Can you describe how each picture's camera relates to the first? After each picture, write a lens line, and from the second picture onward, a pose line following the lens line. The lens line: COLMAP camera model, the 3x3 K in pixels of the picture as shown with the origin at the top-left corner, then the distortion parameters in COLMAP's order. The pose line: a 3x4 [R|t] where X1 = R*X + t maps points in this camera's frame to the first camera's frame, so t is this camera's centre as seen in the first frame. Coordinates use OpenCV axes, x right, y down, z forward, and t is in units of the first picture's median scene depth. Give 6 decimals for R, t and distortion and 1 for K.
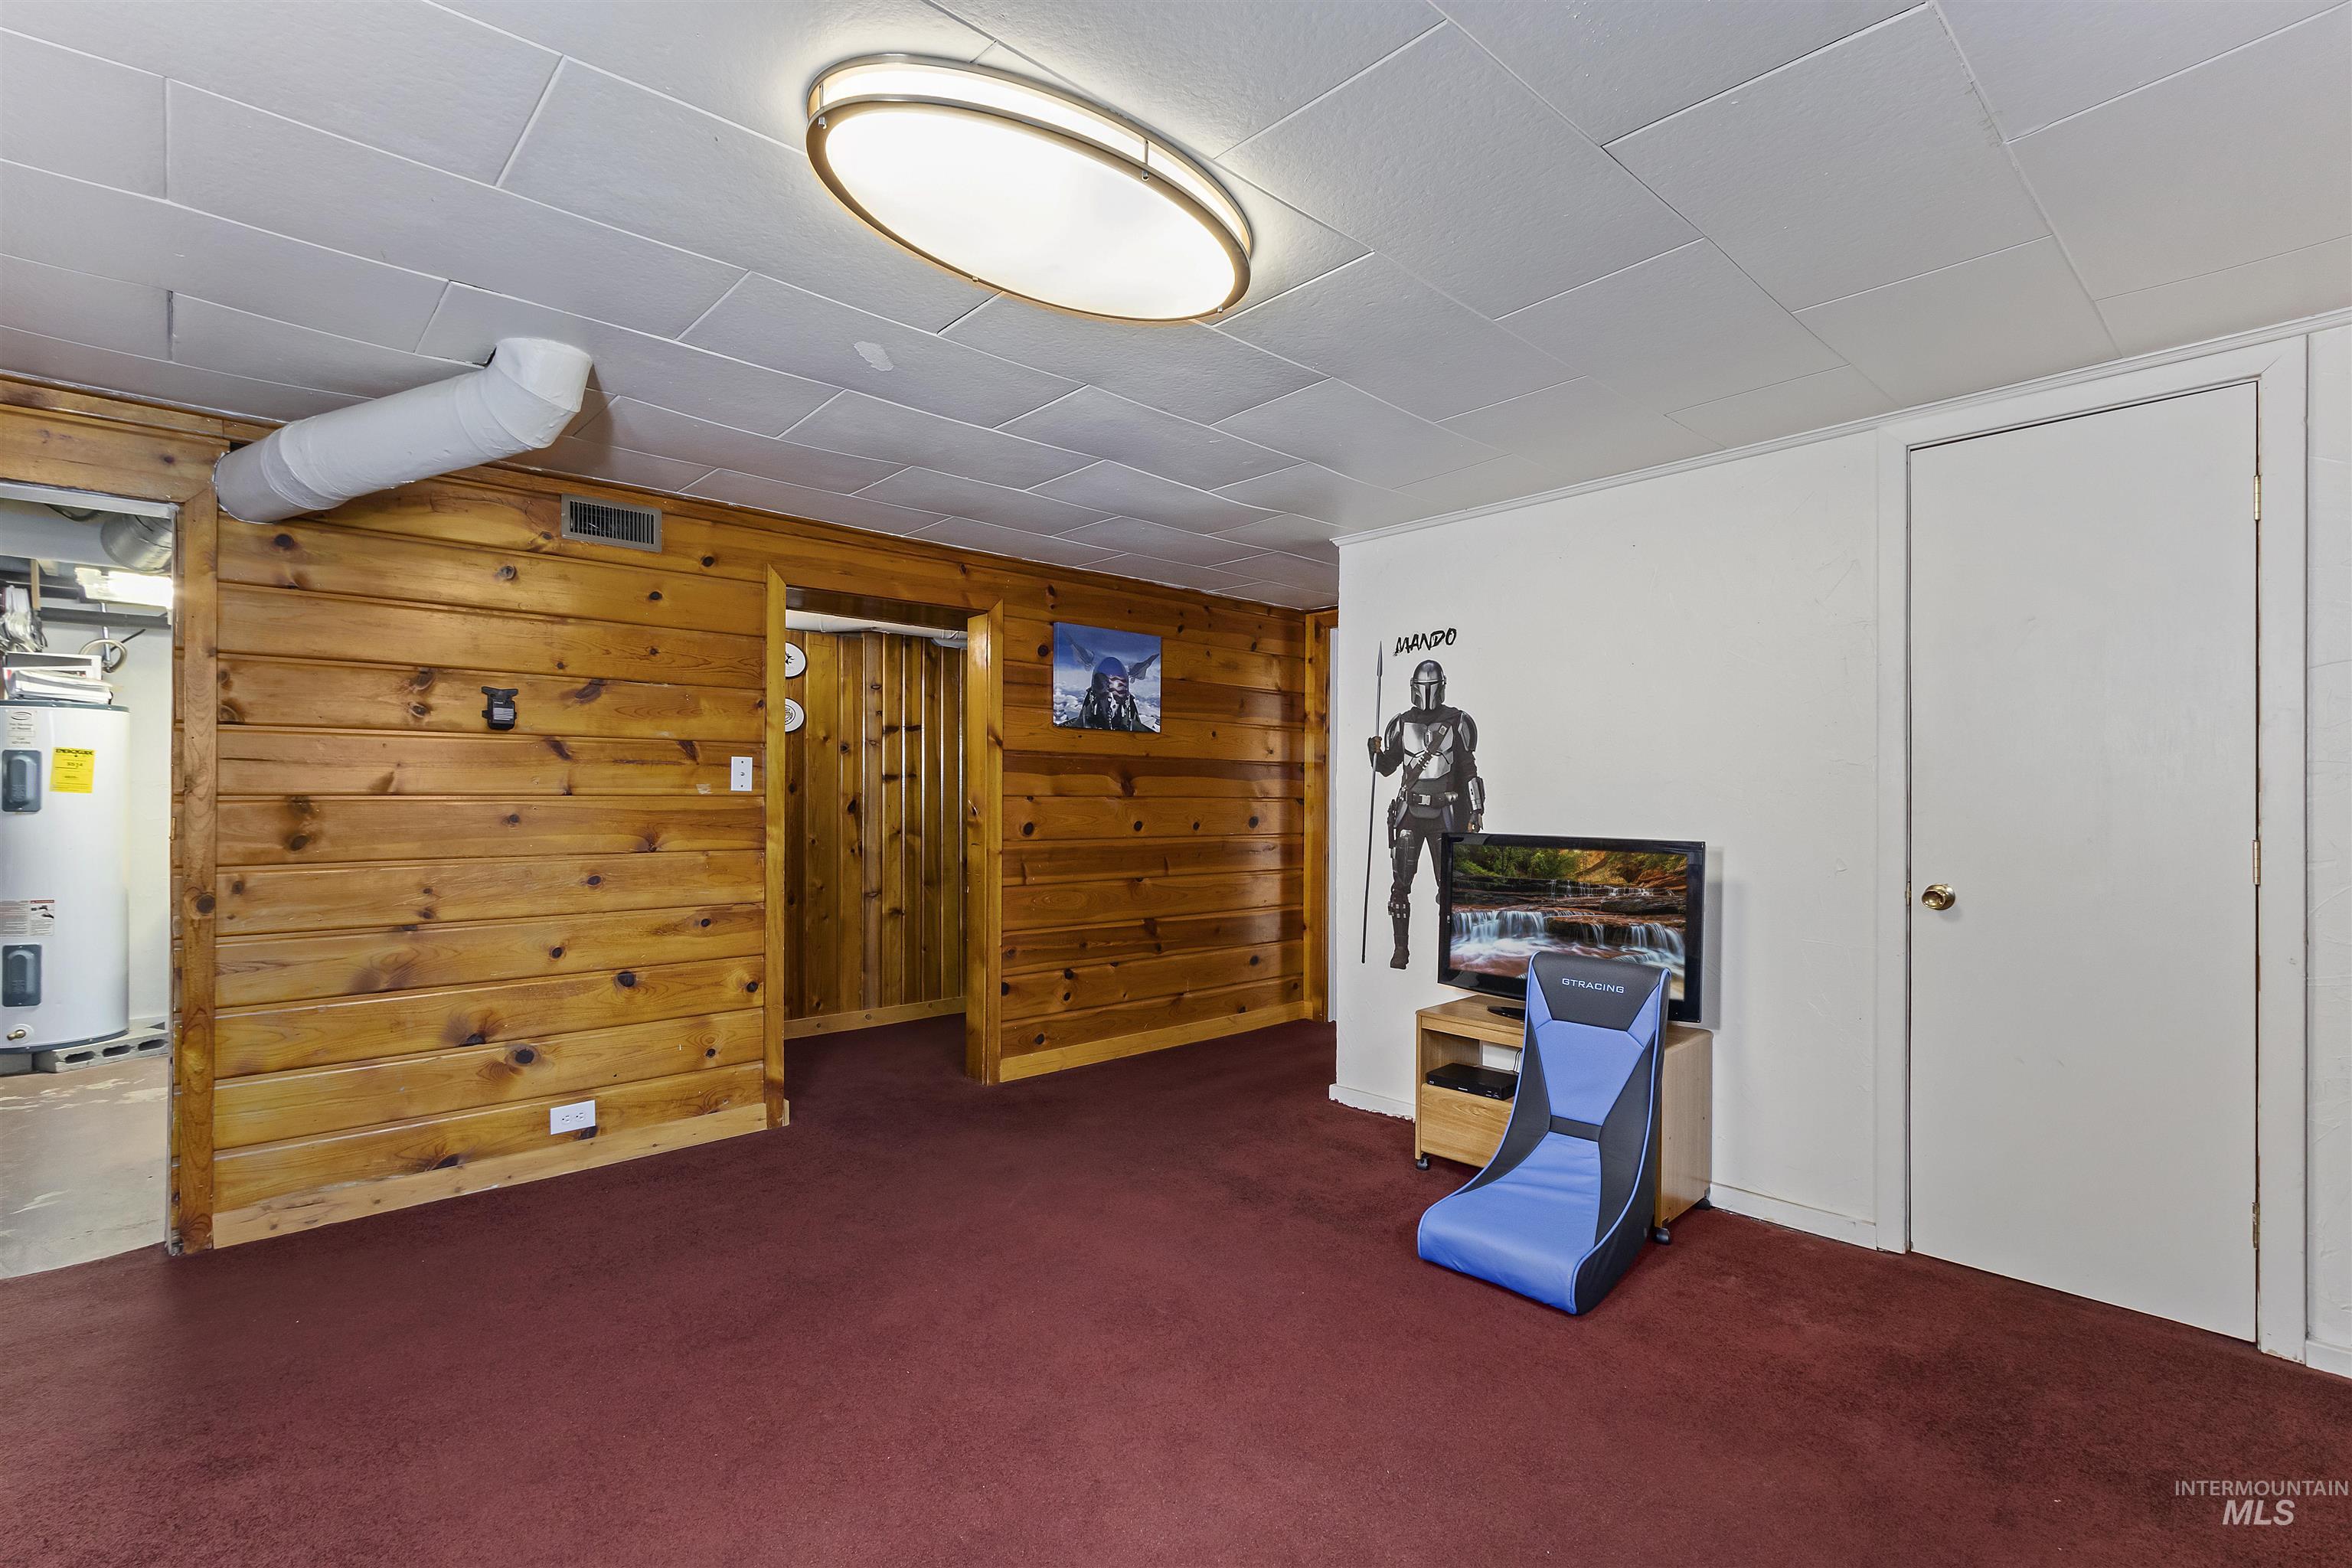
lens RADIAL K [[1130.3, 0, 1169.7], [0, 1130.3, 801.9], [0, 0, 1]] dist [0.001009, -0.000094]
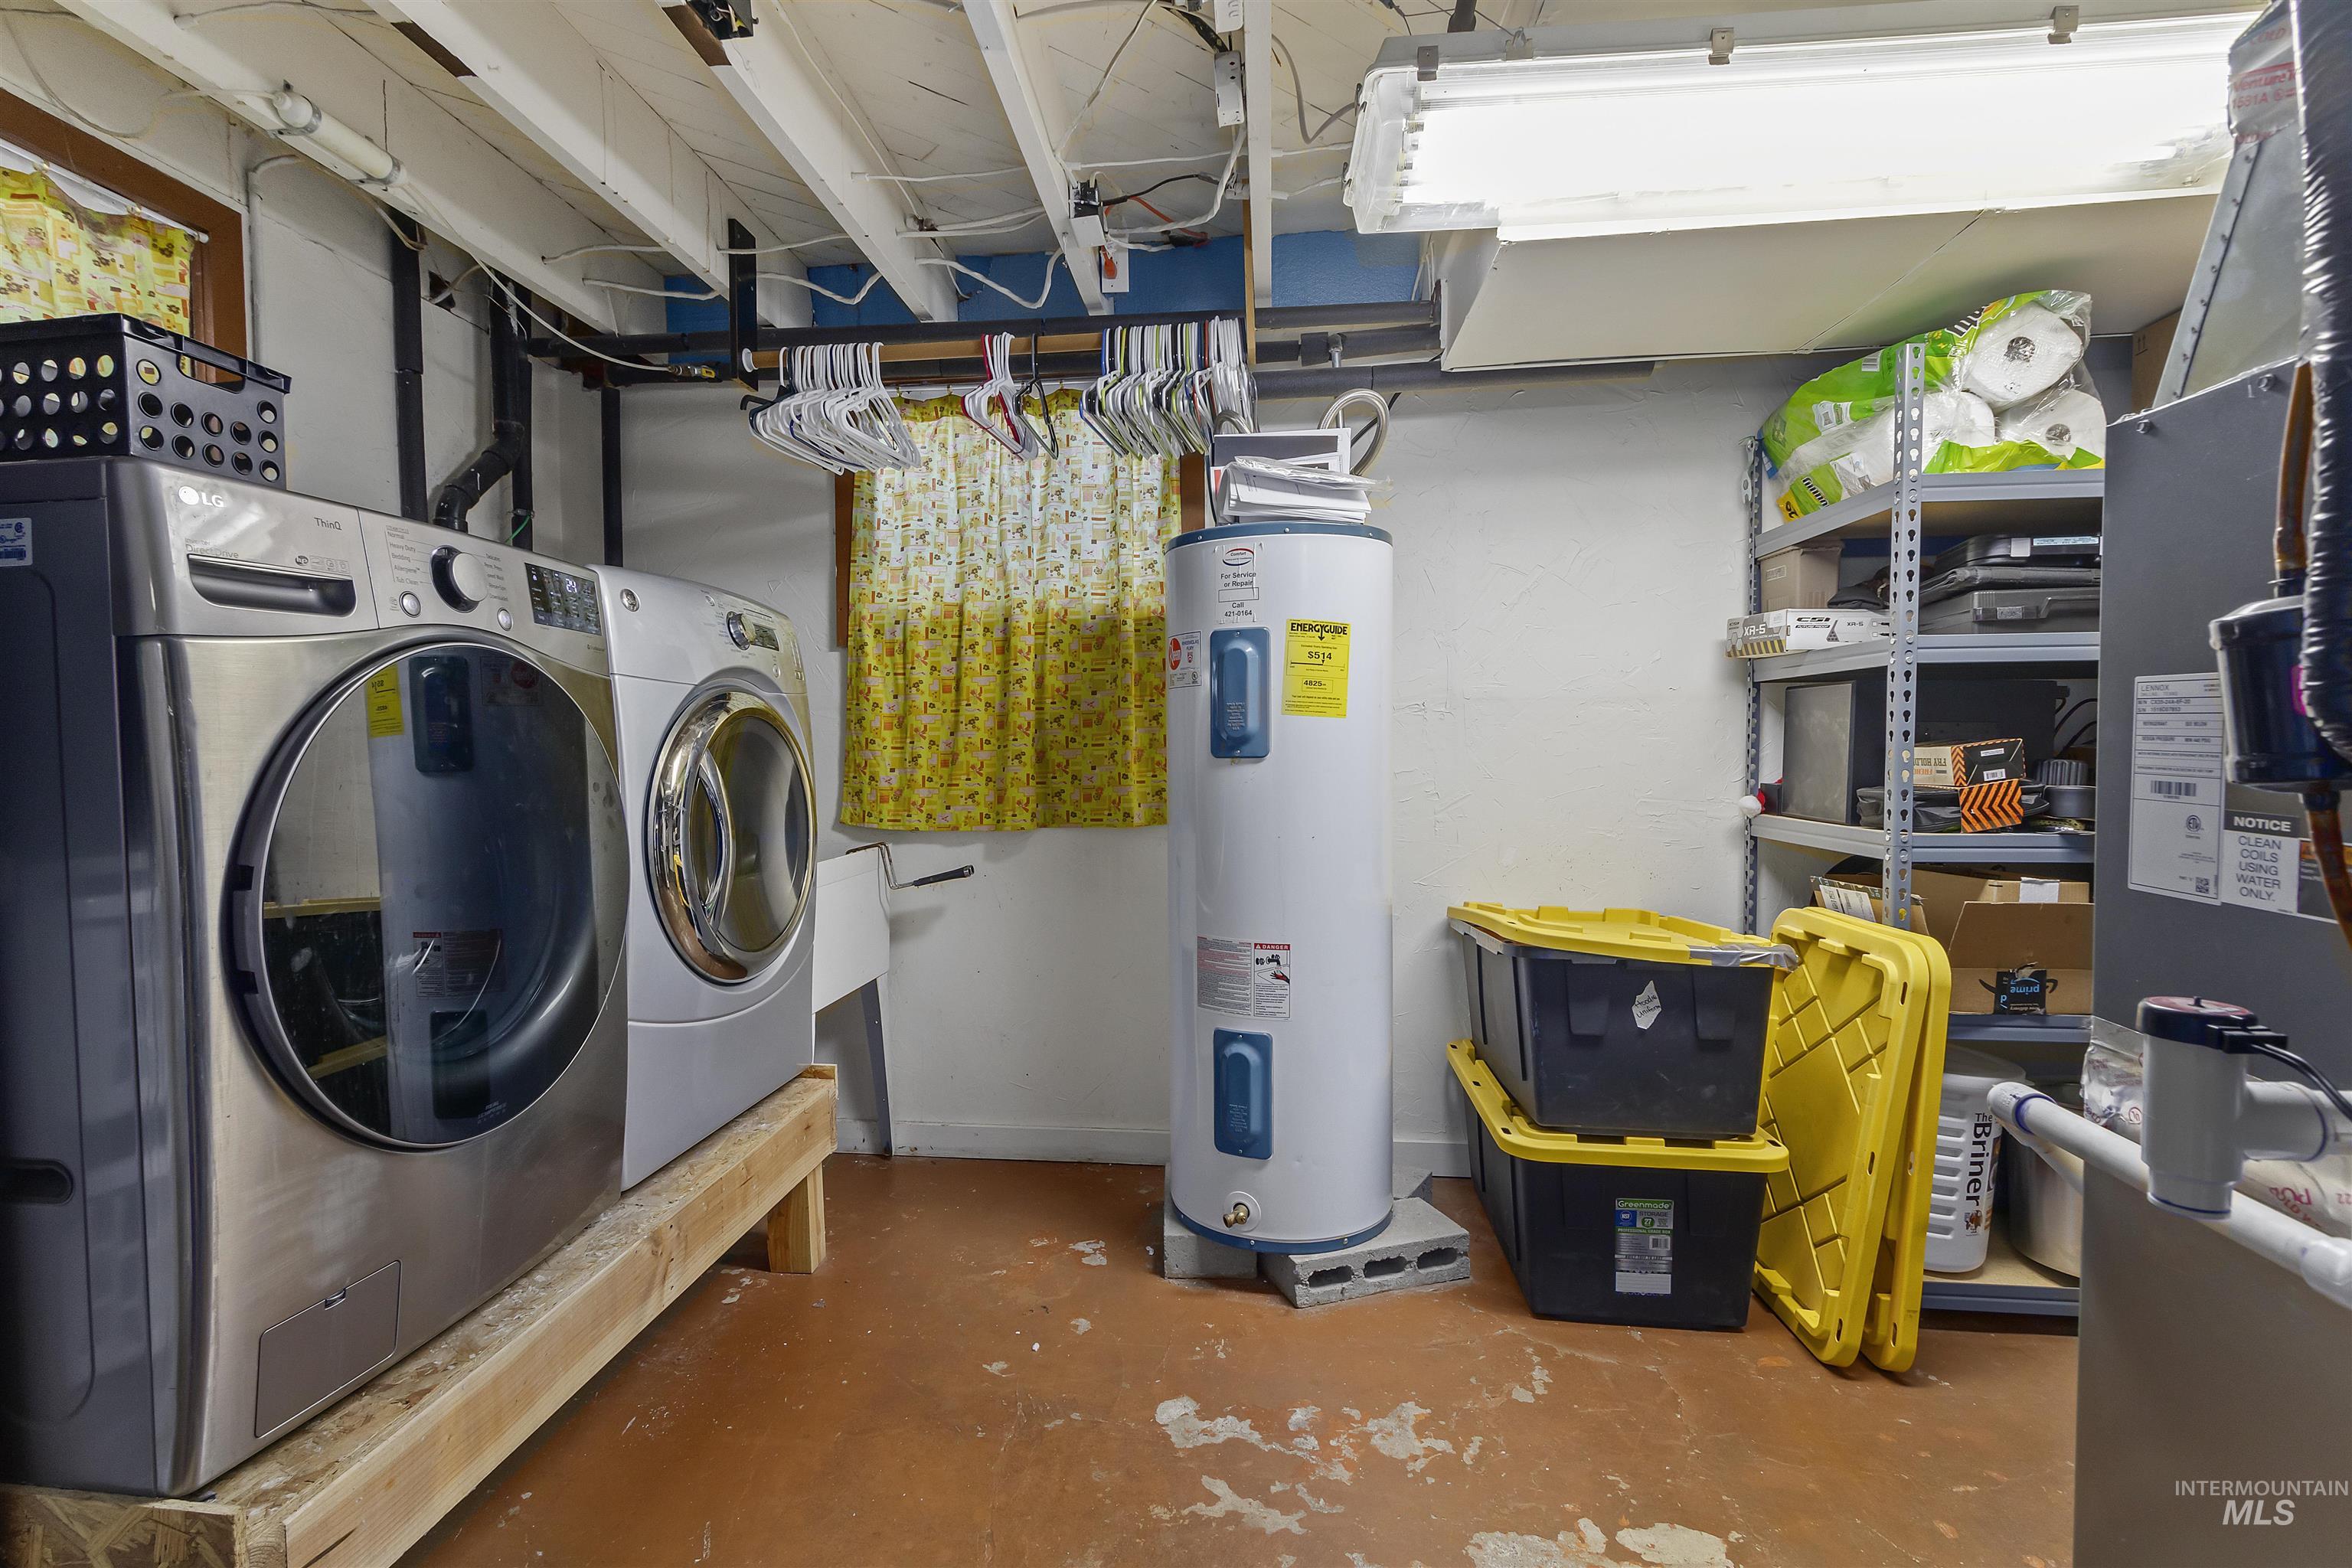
lens RADIAL K [[1130.3, 0, 1168.6], [0, 1130.3, 783.4], [0, 0, 1]] dist [0.001009, -0.000094]
pose [[0.688501, 0.024940, -0.724807, -0.681924], [0.010959, 0.998937, 0.044783, -0.002328], [0.725153, -0.038777, 0.687495, 0.642518]]
